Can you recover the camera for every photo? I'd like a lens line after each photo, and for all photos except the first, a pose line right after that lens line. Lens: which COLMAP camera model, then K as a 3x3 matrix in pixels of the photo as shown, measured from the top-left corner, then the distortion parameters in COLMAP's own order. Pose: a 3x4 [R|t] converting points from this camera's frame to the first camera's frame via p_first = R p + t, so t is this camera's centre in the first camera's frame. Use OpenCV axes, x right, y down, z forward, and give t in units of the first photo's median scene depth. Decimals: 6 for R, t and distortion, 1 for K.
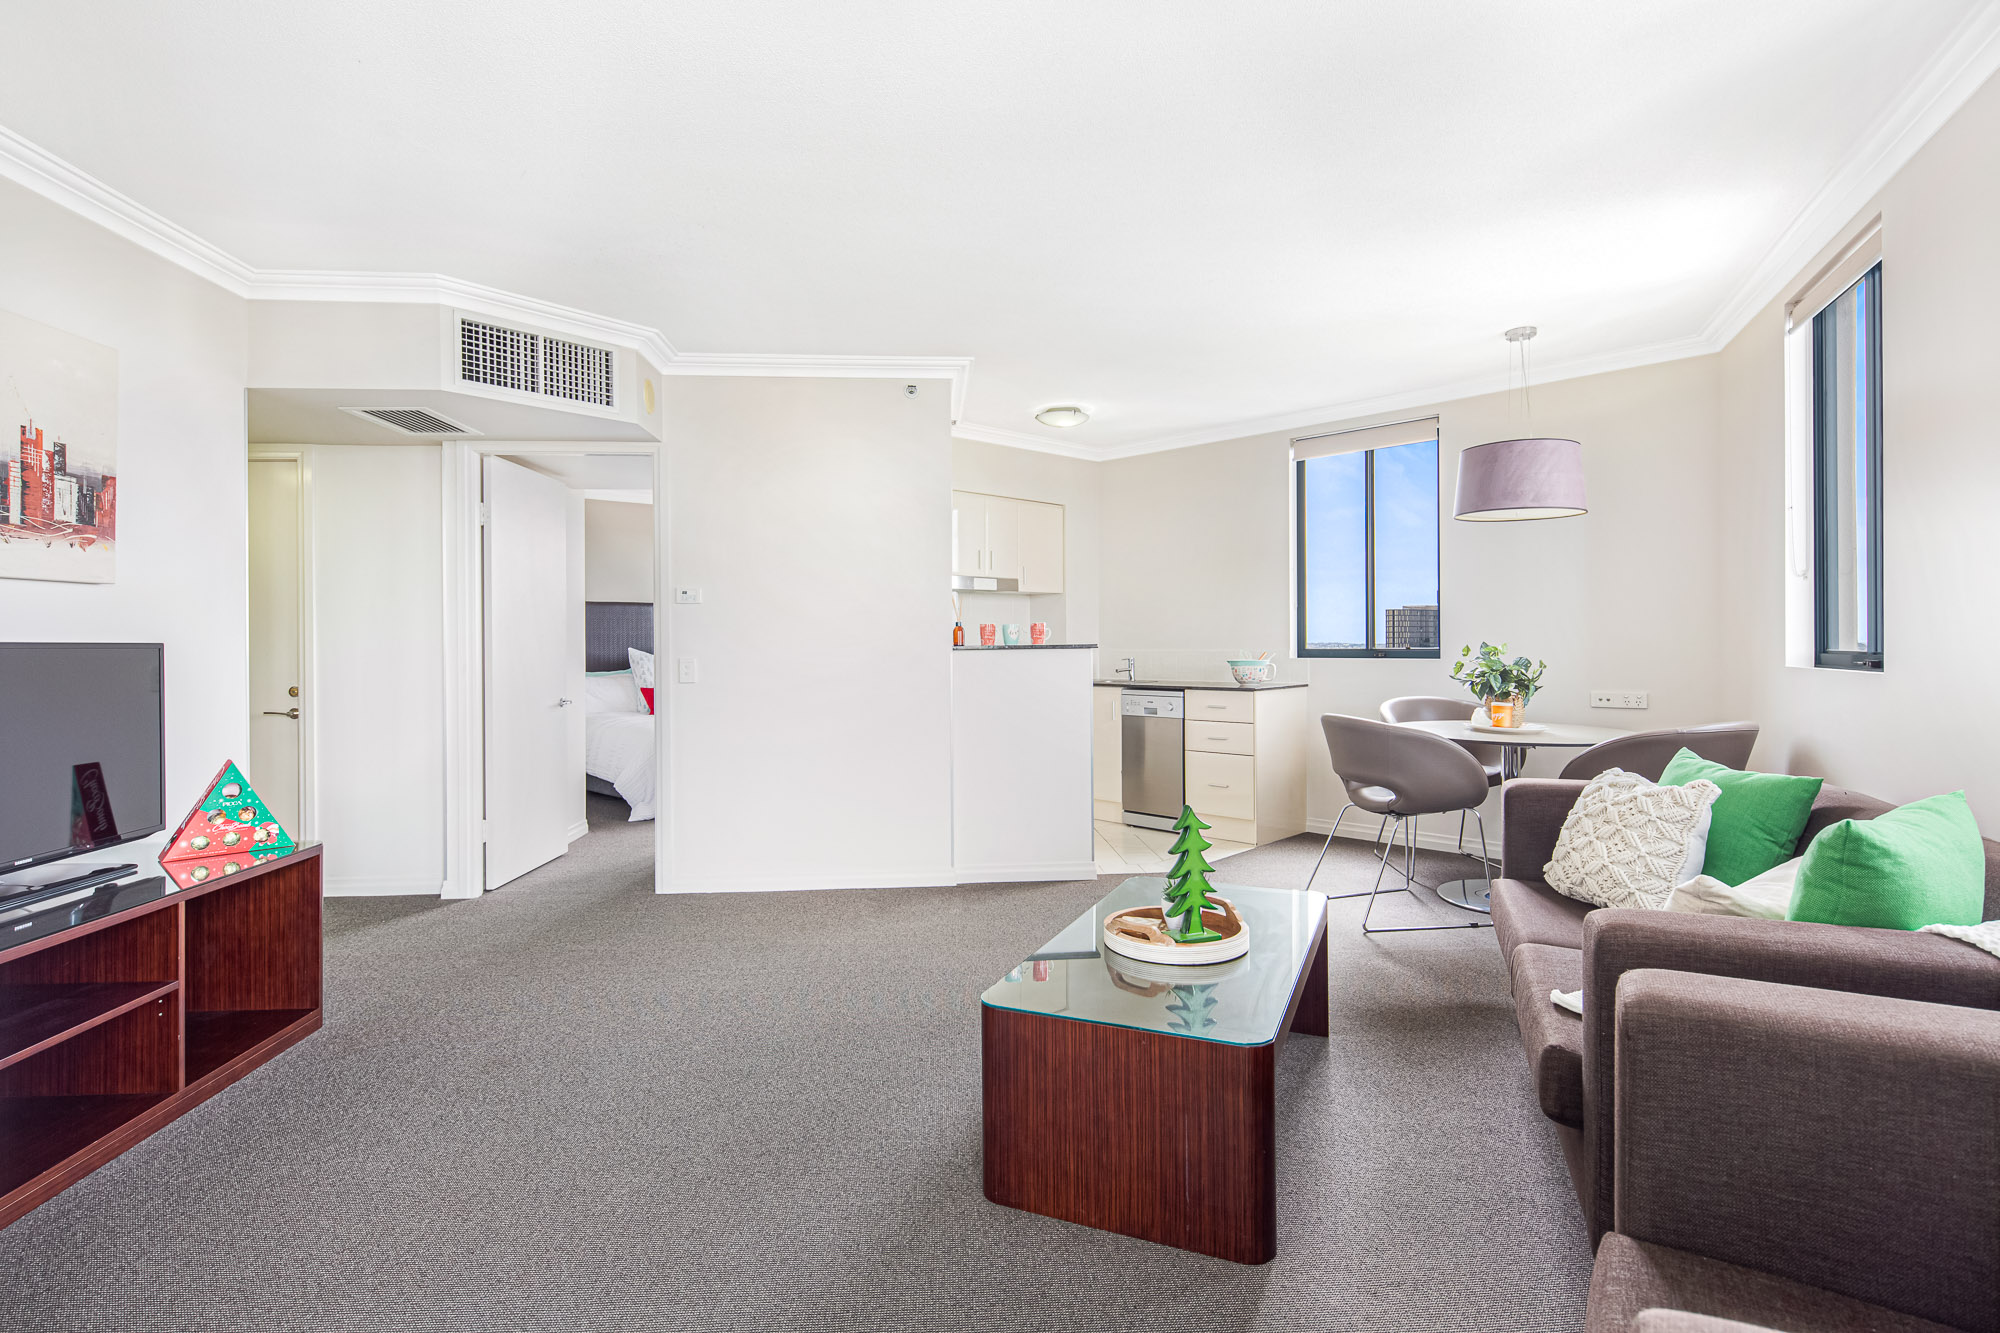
lens RADIAL K [[949.7, 0, 998.8], [0, 949.7, 627.3], [0, 0, 1]] dist [0.001236, -0.000059]
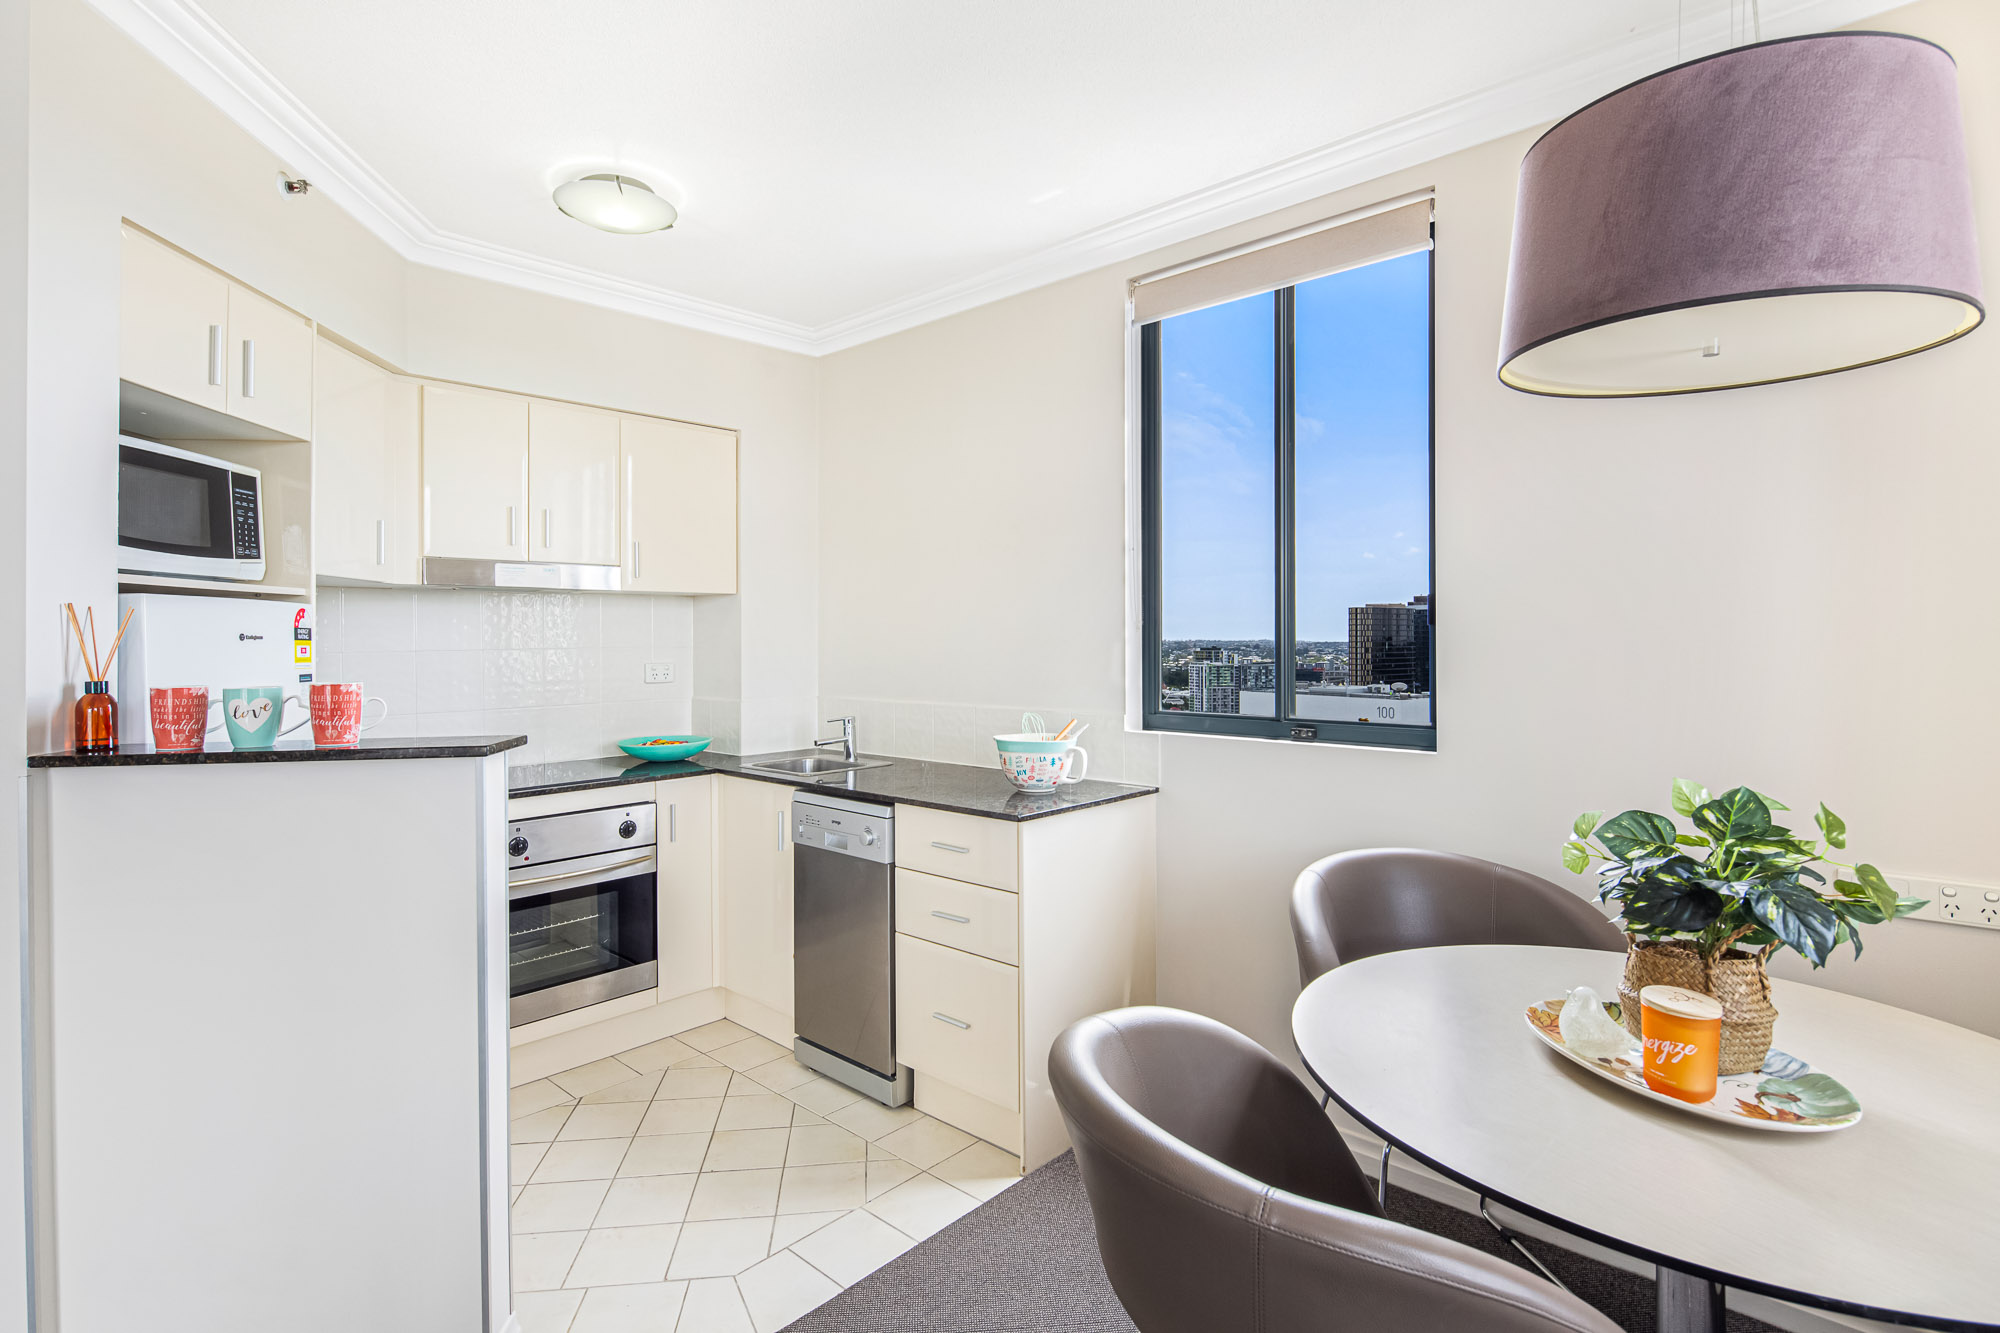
lens RADIAL K [[949.7, 0, 998.8], [0, 949.7, 627.3], [0, 0, 1]] dist [0.001236, -0.000059]
pose [[0.999466, -0.000245, 0.032666, 0.297011], [0.000107, 0.999991, 0.004214, -0.029850], [-0.032667, -0.004208, 0.999457, 0.680243]]
